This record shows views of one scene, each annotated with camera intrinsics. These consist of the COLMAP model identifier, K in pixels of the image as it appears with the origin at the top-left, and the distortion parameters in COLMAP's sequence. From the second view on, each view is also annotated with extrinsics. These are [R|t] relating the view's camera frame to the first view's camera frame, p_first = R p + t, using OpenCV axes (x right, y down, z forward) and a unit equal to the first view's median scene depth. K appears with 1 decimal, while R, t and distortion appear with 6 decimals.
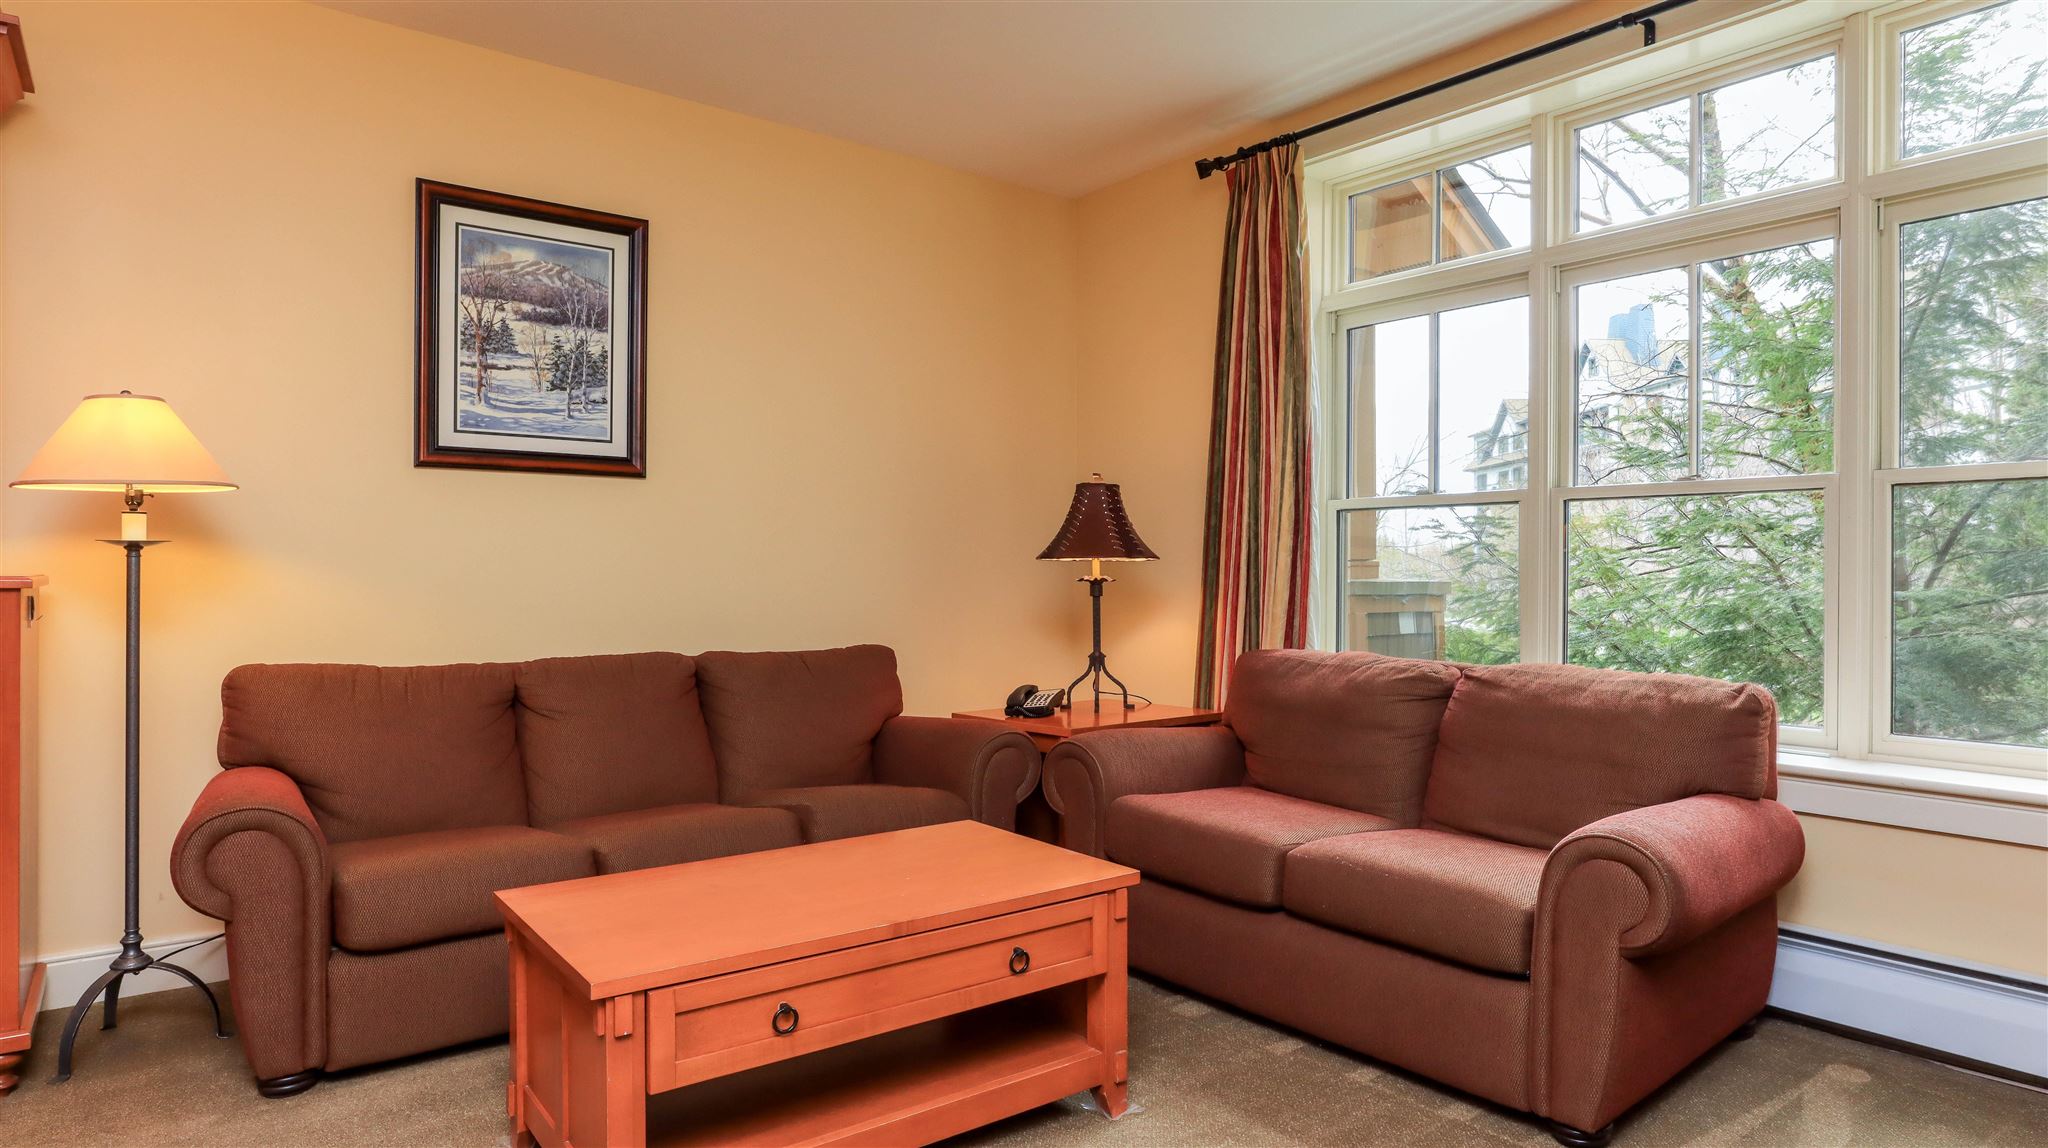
lens RADIAL K [[1188.0, 0, 1020.0], [0, 1188.0, 575.3], [0, 0, 1]] dist [-0.034057, 0.021509]
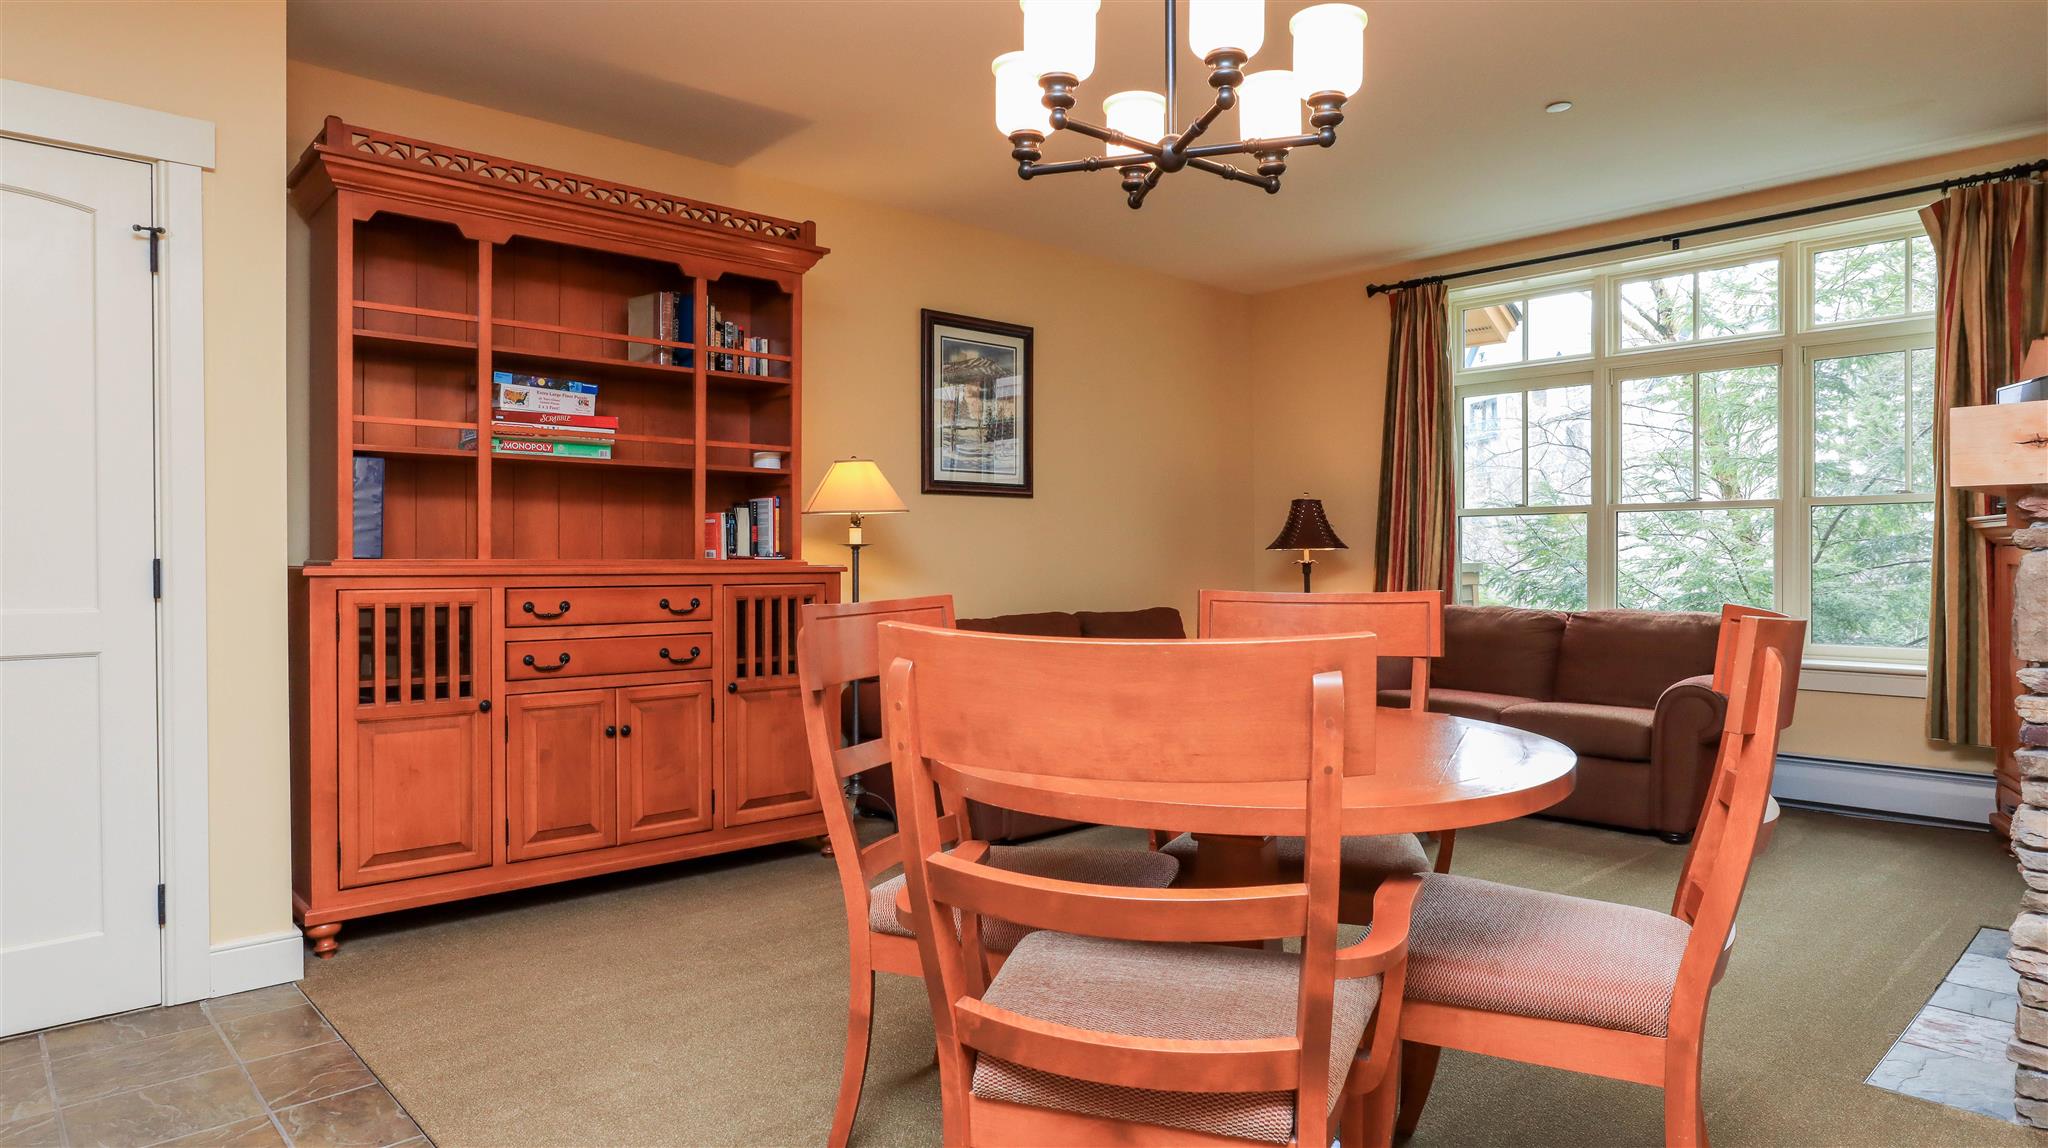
lens RADIAL K [[1188.0, 0, 1031.8], [0, 1188.0, 569.7], [0, 0, 1]] dist [-0.034057, 0.021509]
pose [[0.995642, -0.010036, 0.092721, -0.481334], [0.009553, 0.999938, 0.005651, 0.000600], [-0.092772, -0.004741, 0.995676, -0.536850]]
